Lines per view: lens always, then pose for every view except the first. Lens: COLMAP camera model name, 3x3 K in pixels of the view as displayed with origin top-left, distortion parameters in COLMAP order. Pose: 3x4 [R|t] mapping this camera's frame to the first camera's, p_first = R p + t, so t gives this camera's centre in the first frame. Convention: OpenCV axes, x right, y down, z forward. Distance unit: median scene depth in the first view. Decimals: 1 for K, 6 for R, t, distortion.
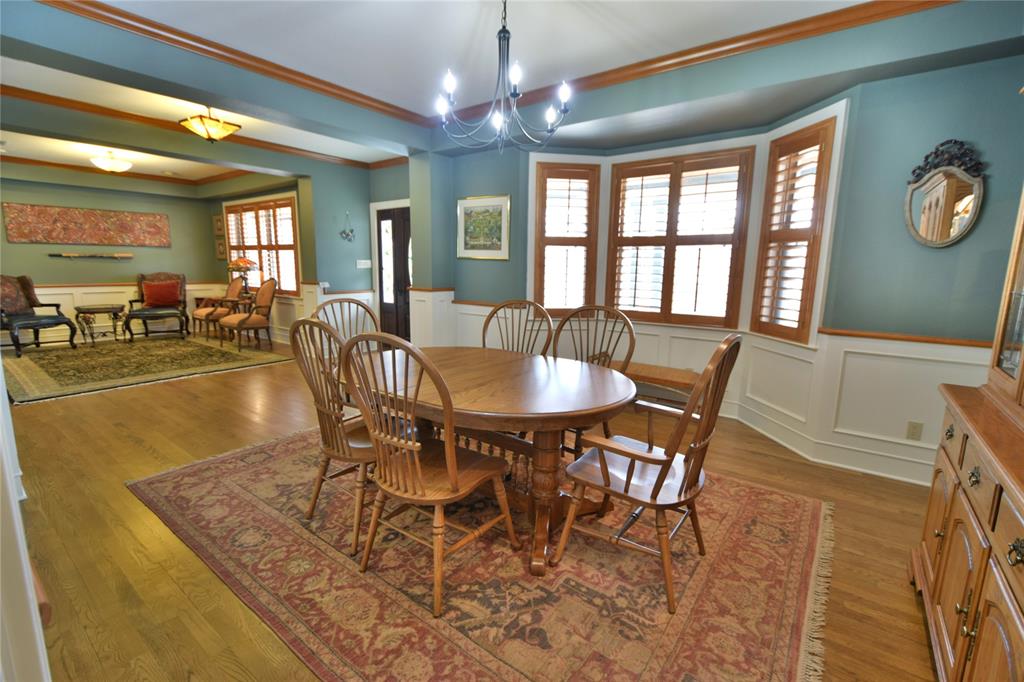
lens RADIAL K [[448.4, 0, 517.7], [0, 448.4, 337.2], [0, 0, 1]] dist [0.003255, -0.000228]
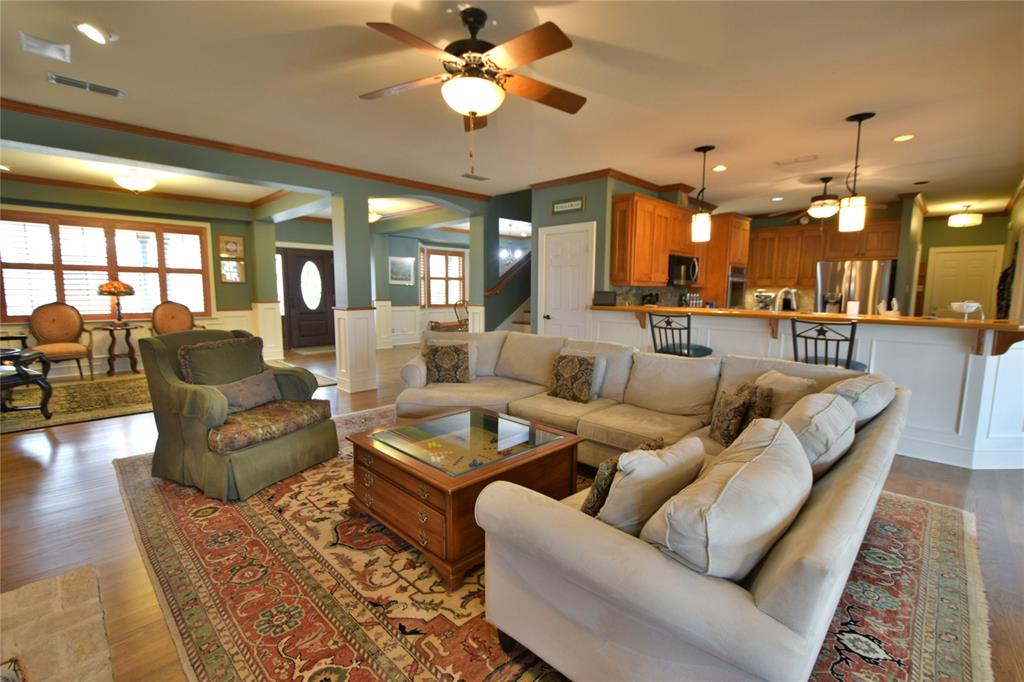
lens RADIAL K [[448.4, 0, 507.2], [0, 448.4, 340.8], [0, 0, 1]] dist [0.003255, -0.000228]
pose [[0.137409, -0.130166, 0.981925, -2.243347], [0.150505, 0.982561, 0.109189, -0.067845], [-0.979013, 0.132781, 0.154603, 0.191305]]
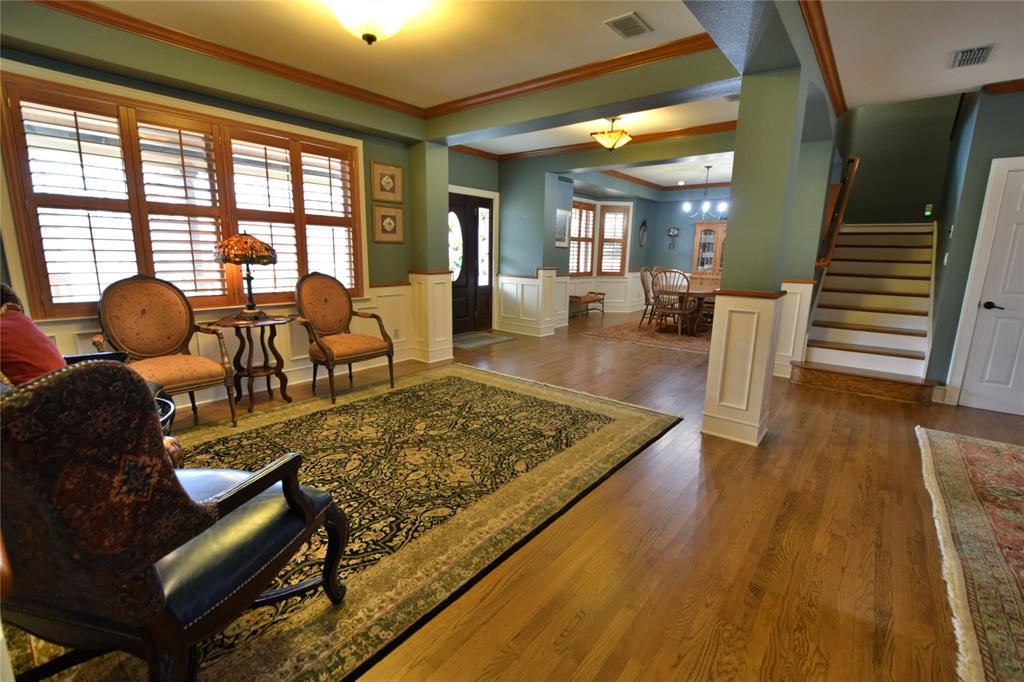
lens RADIAL K [[448.4, 0, 522.4], [0, 448.4, 343.3], [0, 0, 1]] dist [0.003255, -0.000228]
pose [[0.024332, -0.217443, 0.975770, -1.769299], [0.137087, 0.967564, 0.212196, -0.207321], [-0.990260, 0.128602, 0.053352, 1.122920]]
